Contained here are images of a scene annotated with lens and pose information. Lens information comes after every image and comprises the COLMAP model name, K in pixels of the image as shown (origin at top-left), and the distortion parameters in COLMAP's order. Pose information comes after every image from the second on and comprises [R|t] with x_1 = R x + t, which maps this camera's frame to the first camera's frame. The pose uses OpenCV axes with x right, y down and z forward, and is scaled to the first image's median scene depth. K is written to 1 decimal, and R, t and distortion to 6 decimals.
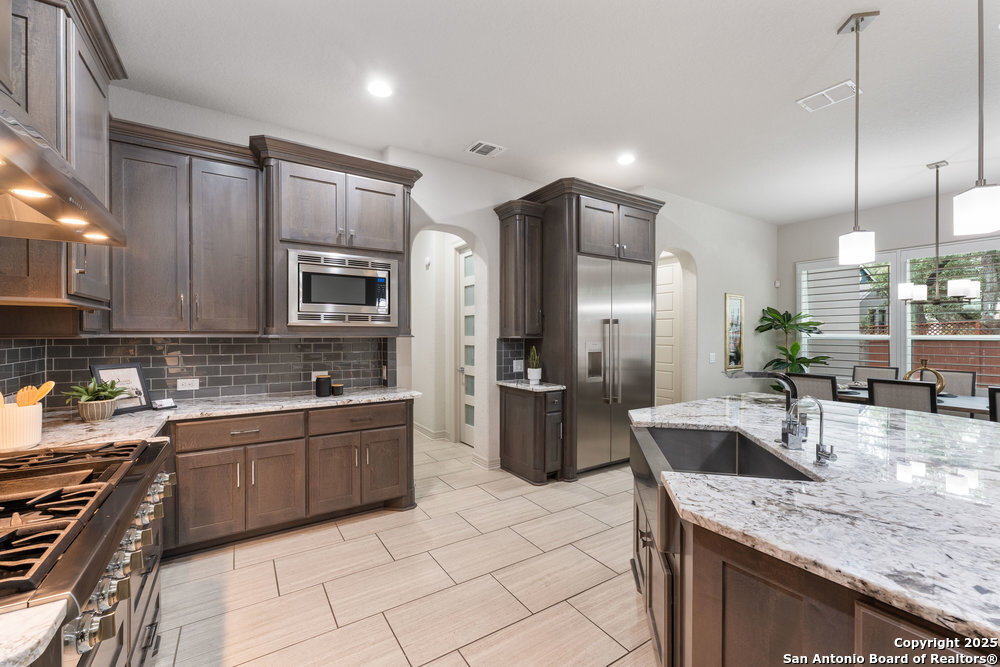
lens RADIAL K [[397.2, 0, 506.1], [0, 397.2, 336.8], [0, 0, 1]] dist [0.002539, 0.000612]
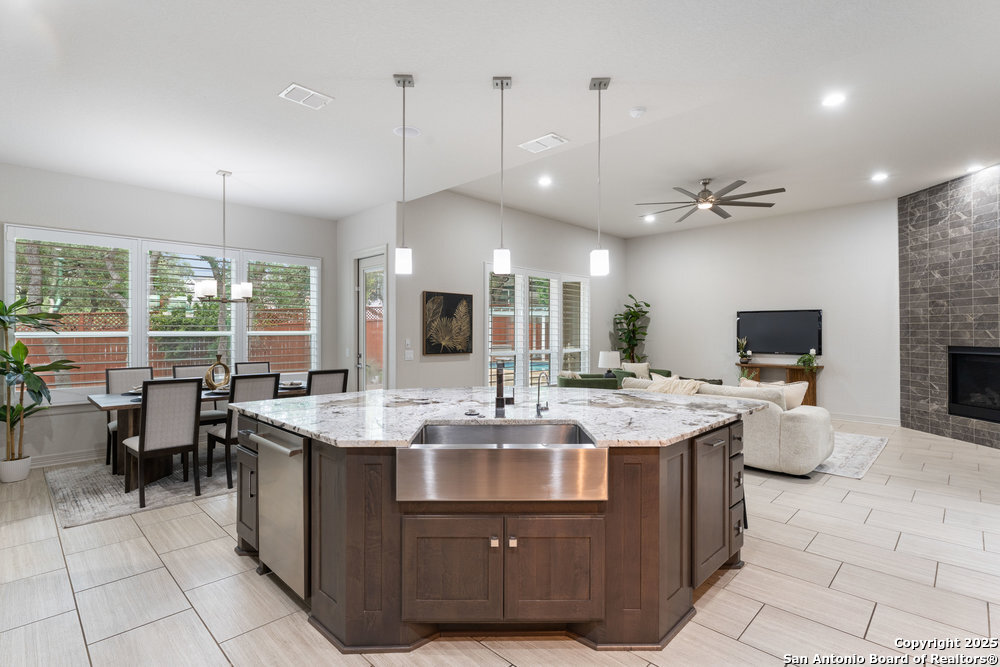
lens RADIAL K [[488.4, 0, 501.2], [0, 488.4, 327.8], [0, 0, 1]] dist [0.004283, 0.000150]
pose [[-0.227148, 0.006578, 0.973838, -0.504852], [0.007413, 0.999960, -0.005025, -0.002330], [-0.973832, 0.006078, -0.227187, 0.778510]]
